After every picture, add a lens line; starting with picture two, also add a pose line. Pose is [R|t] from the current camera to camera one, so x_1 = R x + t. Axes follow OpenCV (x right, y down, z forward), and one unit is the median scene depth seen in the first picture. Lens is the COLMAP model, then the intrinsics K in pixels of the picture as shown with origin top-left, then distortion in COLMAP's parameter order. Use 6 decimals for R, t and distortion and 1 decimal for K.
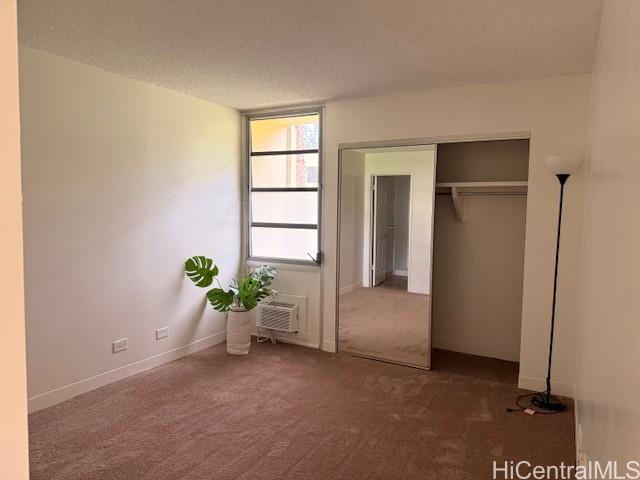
lens RADIAL K [[445.2, 0, 315.9], [0, 445.2, 241.8], [0, 0, 1]] dist [0.068336, -0.105149]
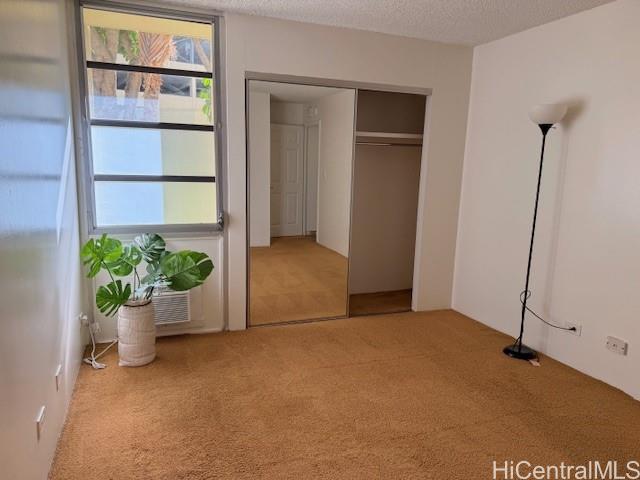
lens RADIAL K [[445.2, 0, 315.9], [0, 445.2, 241.8], [0, 0, 1]] dist [0.068336, -0.105149]
pose [[0.639427, -0.140025, 0.755994, -0.488504], [0.038539, 0.987877, 0.150378, -0.036663], [-0.767886, -0.067021, 0.637071, 0.368495]]
